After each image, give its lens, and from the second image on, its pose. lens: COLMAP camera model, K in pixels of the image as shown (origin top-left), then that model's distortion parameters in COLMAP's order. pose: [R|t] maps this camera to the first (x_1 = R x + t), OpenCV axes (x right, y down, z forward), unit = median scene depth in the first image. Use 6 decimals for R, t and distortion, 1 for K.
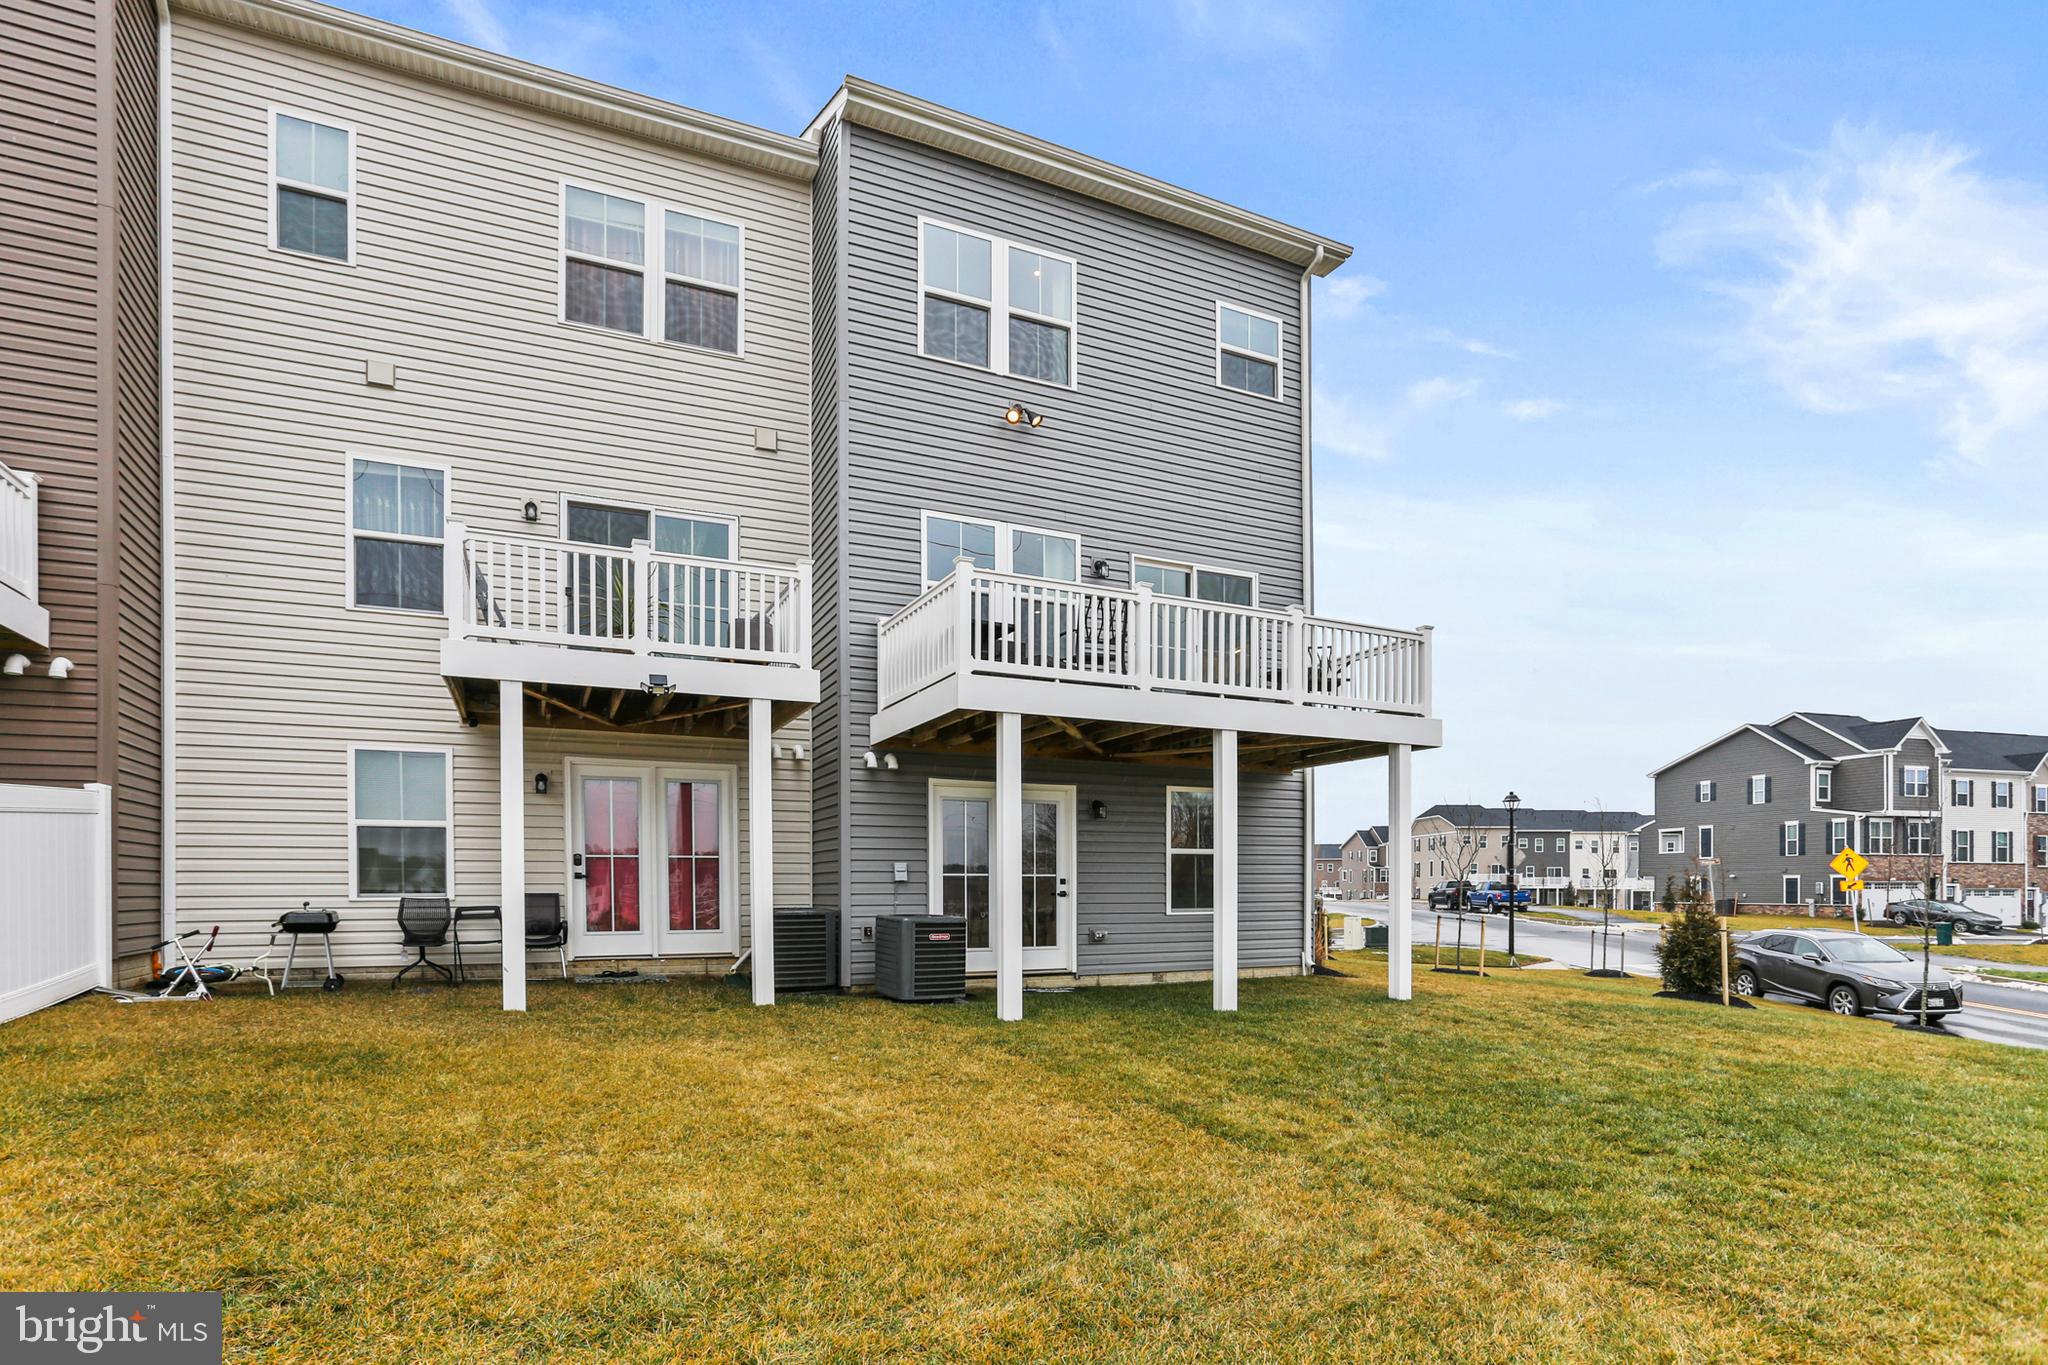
lens RADIAL K [[974.6, 0, 1023.8], [0, 974.6, 908.1], [0, 0, 1]] dist [-0.023660, 0.003623]
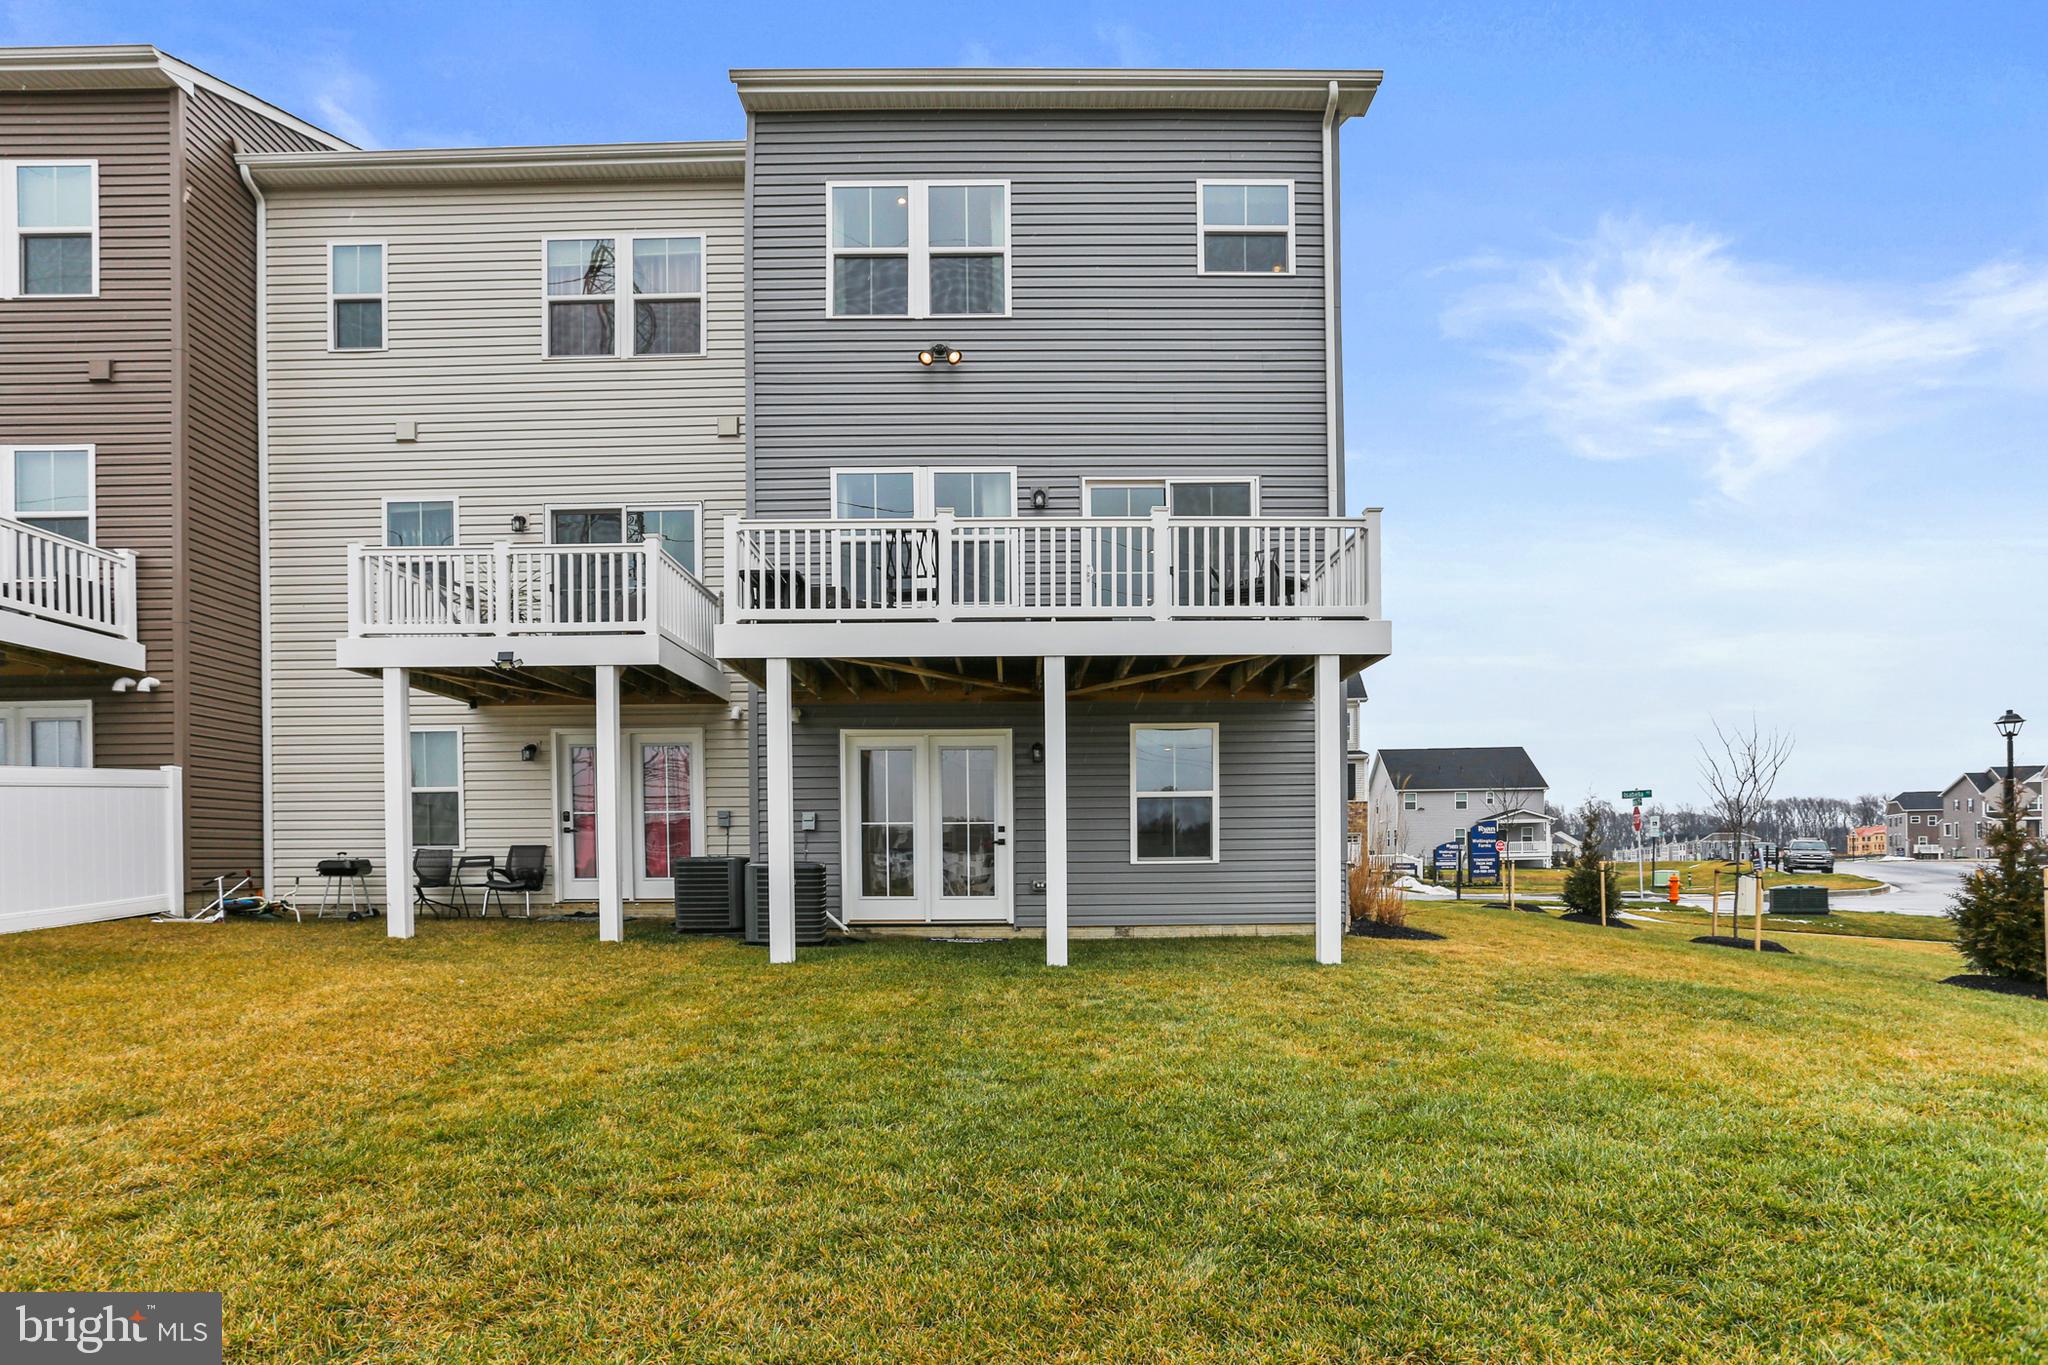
lens RADIAL K [[989.1, 0, 1027.0], [0, 989.1, 885.6], [0, 0, 1]] dist [-0.022938, -0.000090]
pose [[0.921533, 0.002244, -0.388293, 0.490920], [0.000796, 0.999970, 0.007668, 0.023477], [0.388299, -0.007375, 0.921504, 0.116620]]
